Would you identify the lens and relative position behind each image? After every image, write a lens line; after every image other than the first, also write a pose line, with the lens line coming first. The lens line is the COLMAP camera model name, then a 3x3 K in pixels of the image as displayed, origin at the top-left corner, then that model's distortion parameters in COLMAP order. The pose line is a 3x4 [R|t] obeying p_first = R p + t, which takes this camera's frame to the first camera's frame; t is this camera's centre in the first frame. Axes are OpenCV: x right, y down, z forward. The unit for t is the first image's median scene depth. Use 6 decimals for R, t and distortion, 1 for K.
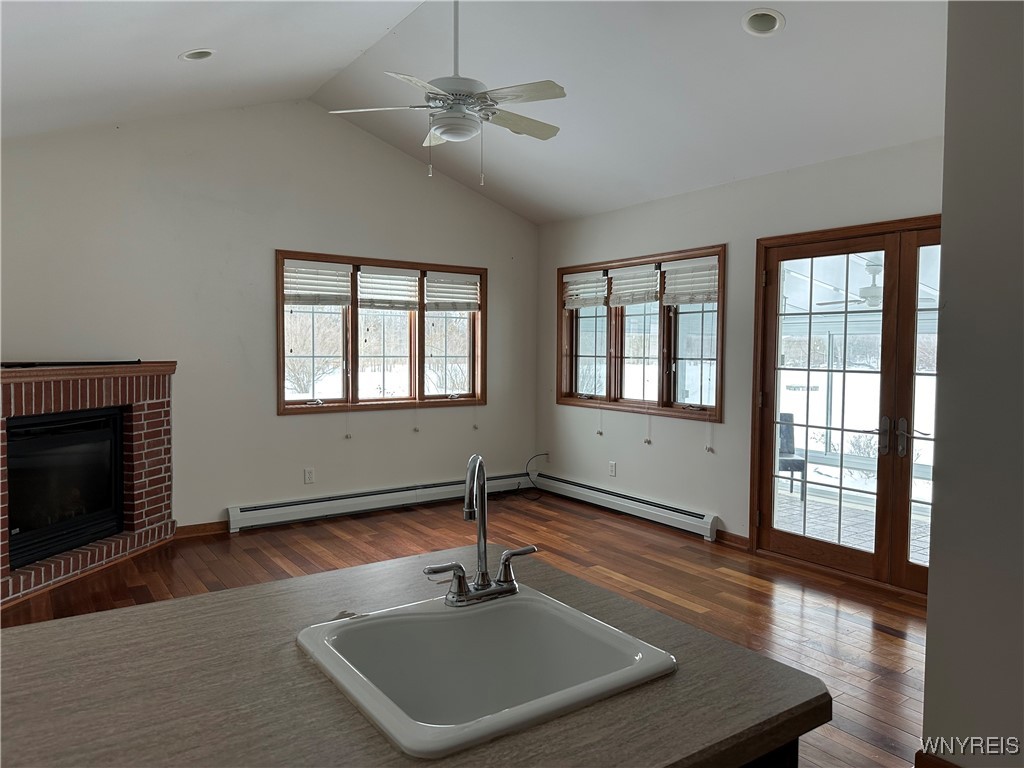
lens RADIAL K [[724.3, 0, 514.0], [0, 724.3, 381.0], [0, 0, 1]] dist [0.131779, -0.181584]
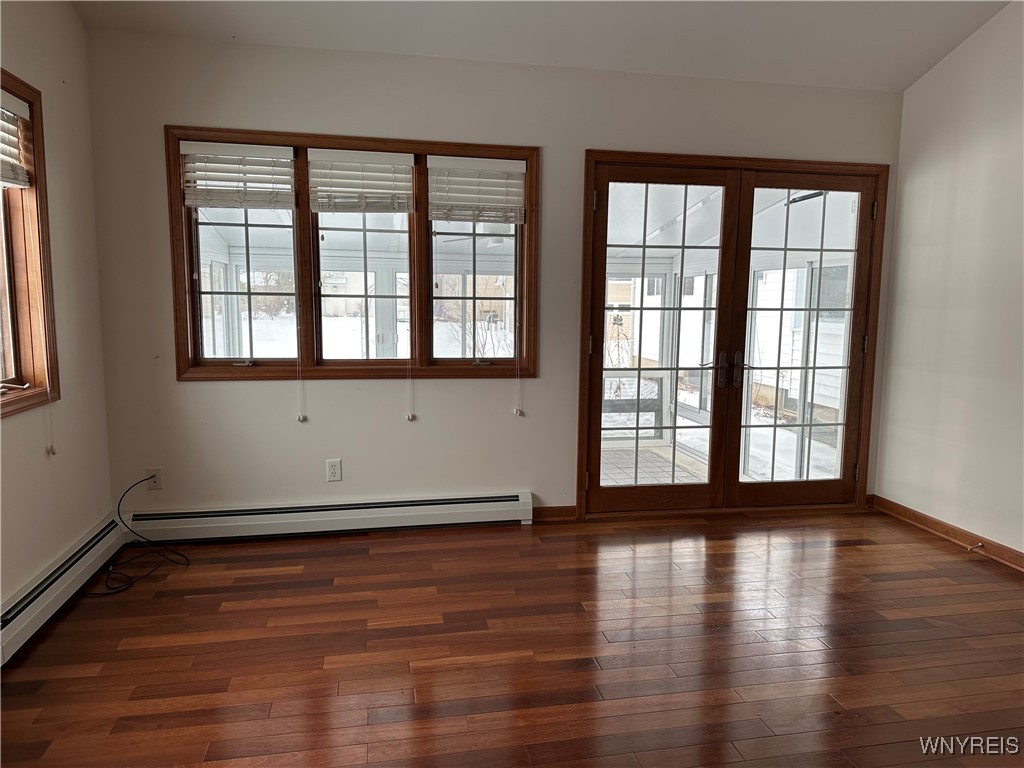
lens RADIAL K [[724.3, 0, 514.0], [0, 724.3, 381.0], [0, 0, 1]] dist [0.131779, -0.181584]
pose [[0.388815, -0.109702, 0.914761, -0.469460], [0.034791, 0.993926, 0.104409, -0.023229], [-0.920659, -0.008771, 0.390270, 0.732965]]
